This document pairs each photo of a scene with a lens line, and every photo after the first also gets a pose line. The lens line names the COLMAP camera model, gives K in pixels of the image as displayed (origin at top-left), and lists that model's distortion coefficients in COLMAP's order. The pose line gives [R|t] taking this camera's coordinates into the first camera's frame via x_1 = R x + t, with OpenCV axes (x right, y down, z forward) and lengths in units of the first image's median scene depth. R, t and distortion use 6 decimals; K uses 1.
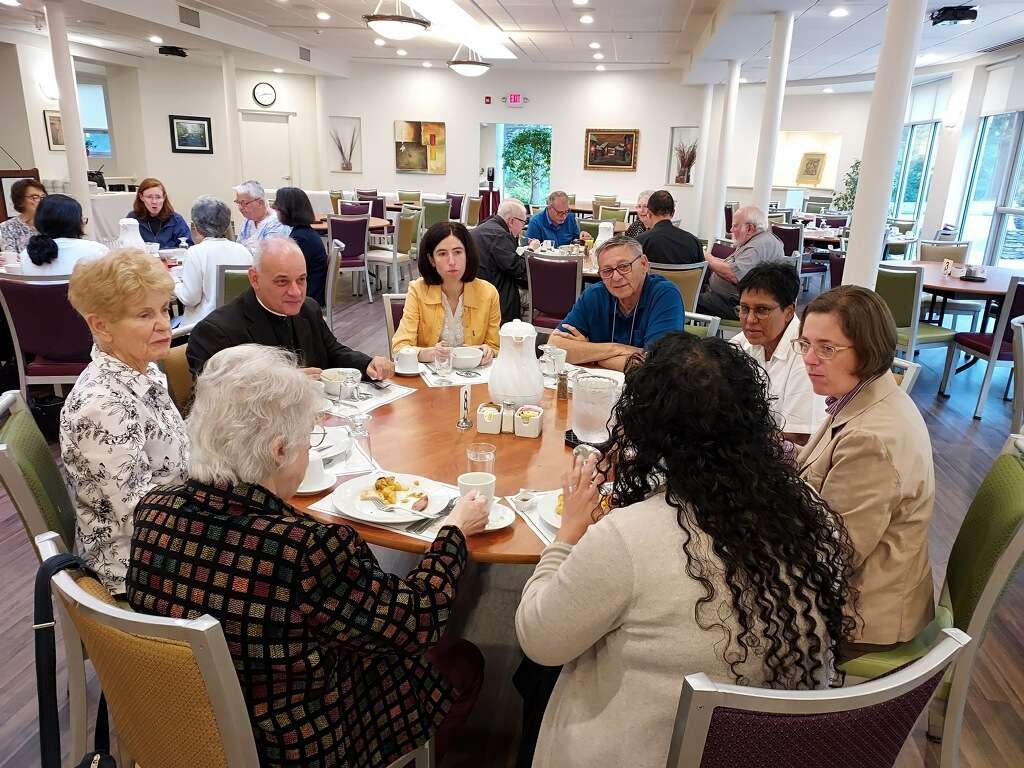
lens RADIAL K [[723.9, 0, 511.1], [0, 723.9, 384.3], [0, 0, 1]] dist [0.008746, -0.002026]
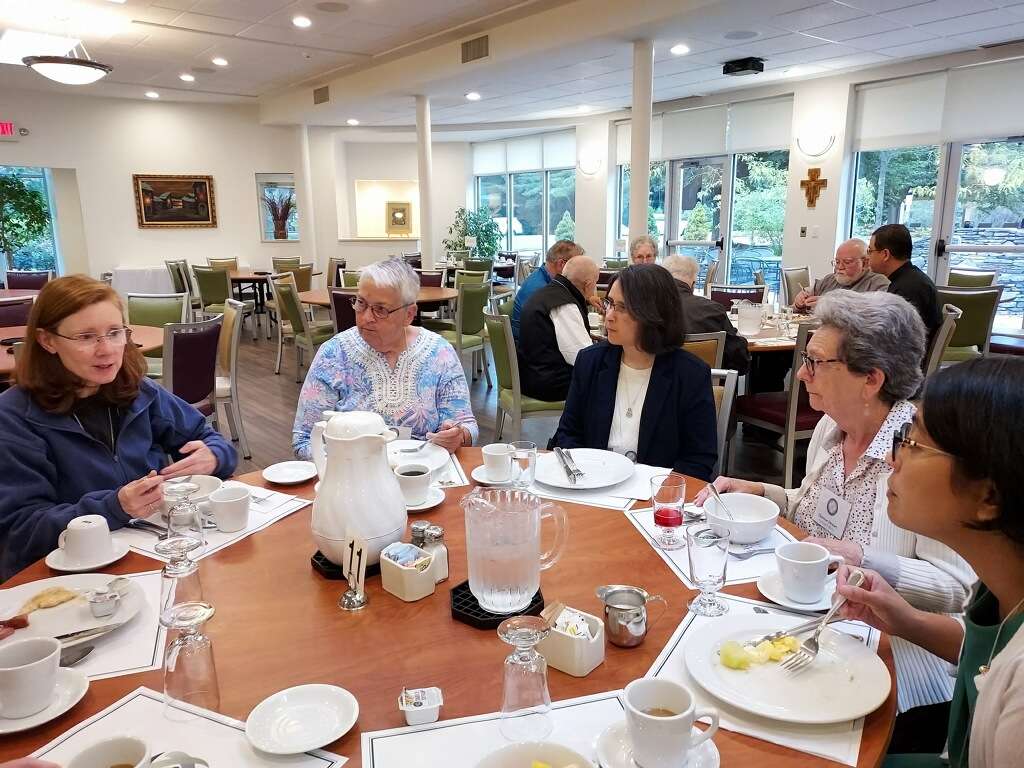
lens RADIAL K [[723.9, 0, 512.4], [0, 723.9, 385.2], [0, 0, 1]] dist [0.008746, -0.002026]
pose [[0.660586, -0.194884, 0.725015, -0.226613], [0.249711, 0.967771, 0.032617, -0.072718], [-0.708005, 0.159498, 0.687961, 0.254906]]
